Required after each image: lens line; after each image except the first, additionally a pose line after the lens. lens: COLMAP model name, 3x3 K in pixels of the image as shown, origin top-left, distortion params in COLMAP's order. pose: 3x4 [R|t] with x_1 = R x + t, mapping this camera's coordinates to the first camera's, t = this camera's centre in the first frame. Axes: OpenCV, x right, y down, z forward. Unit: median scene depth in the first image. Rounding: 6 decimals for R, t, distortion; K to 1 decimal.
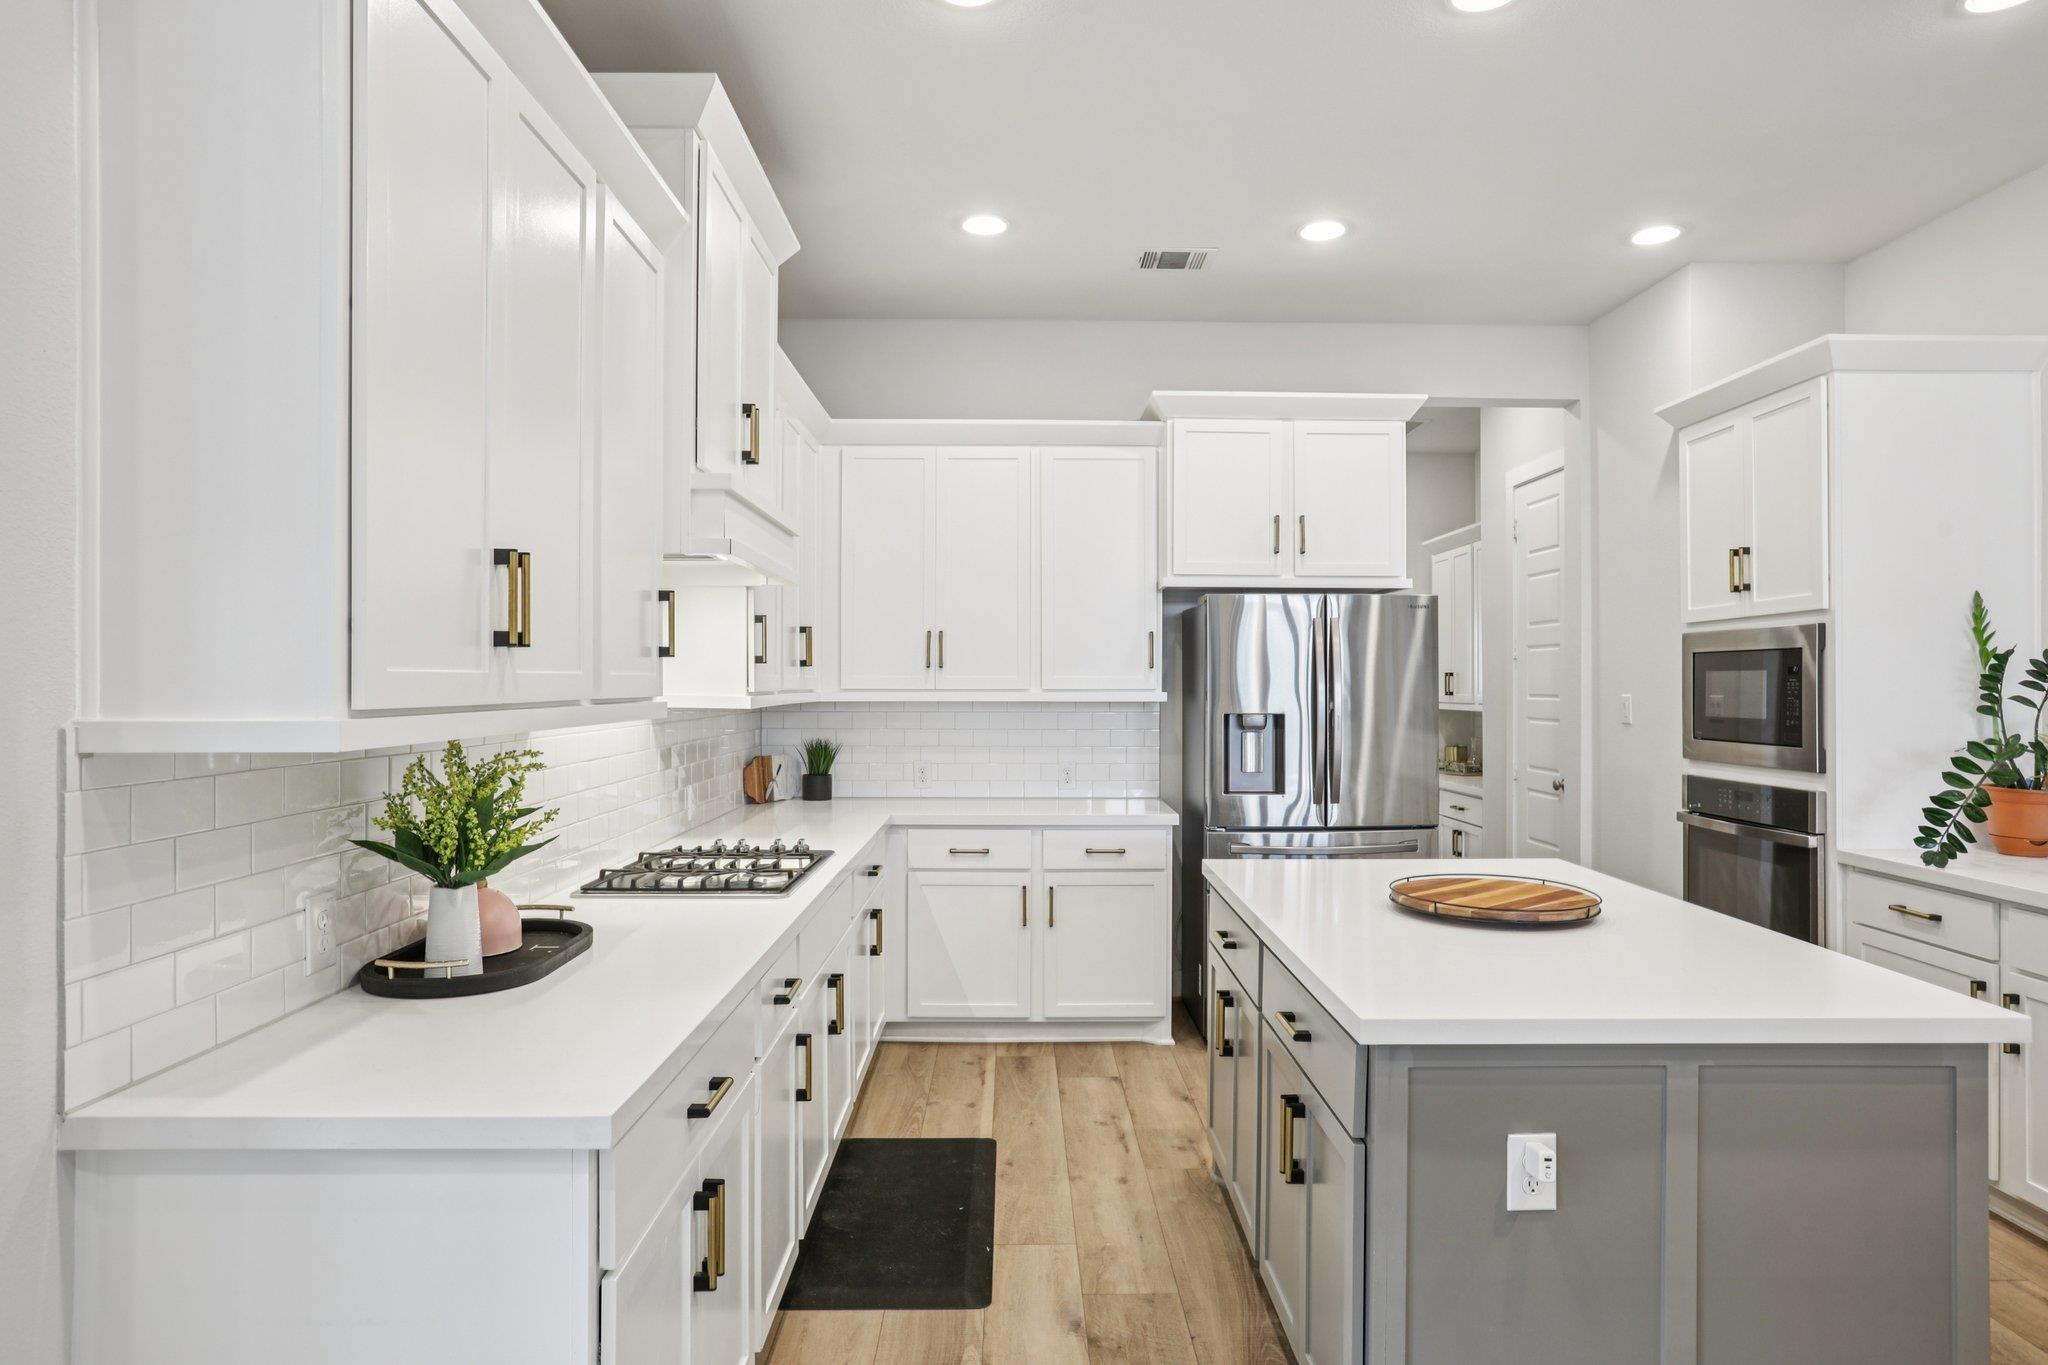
lens RADIAL K [[1180.6, 0, 1024.0], [0, 1180.6, 682.5], [0, 0, 1]] dist [-0.000640, 0.000546]
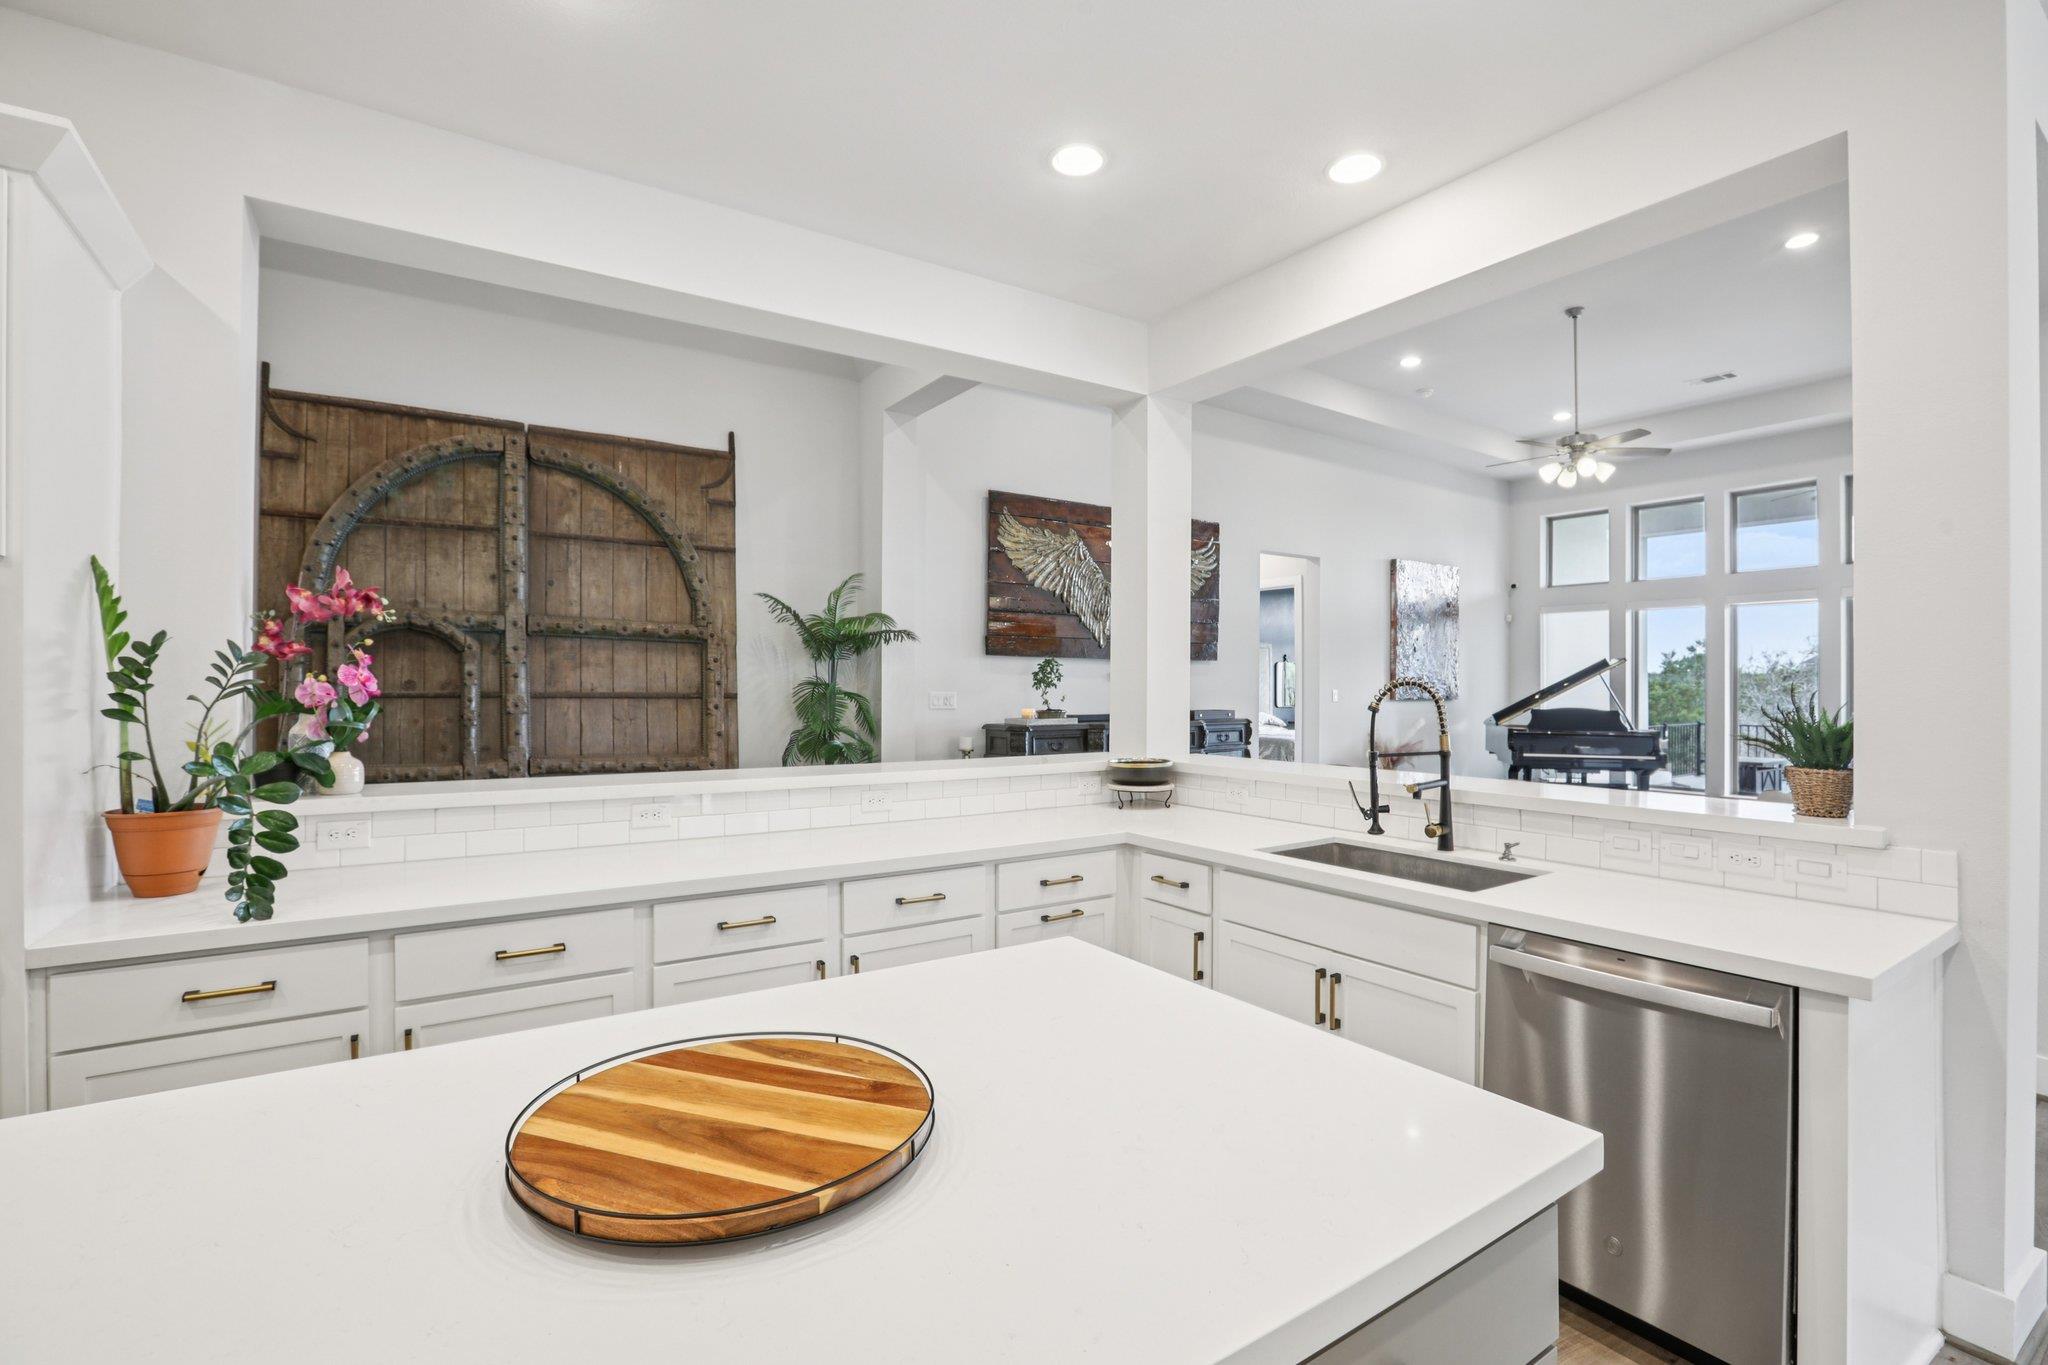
lens RADIAL K [[944.2, 0, 1024.0], [0, 944.2, 682.5], [0, 0, 1]] dist [-0.049853, 0.022550]
pose [[-0.557450, -0.003041, 0.830205, -0.000699], [-0.004071, 0.999991, 0.000929, -0.000891], [-0.830201, -0.002862, -0.557458, 0.852633]]
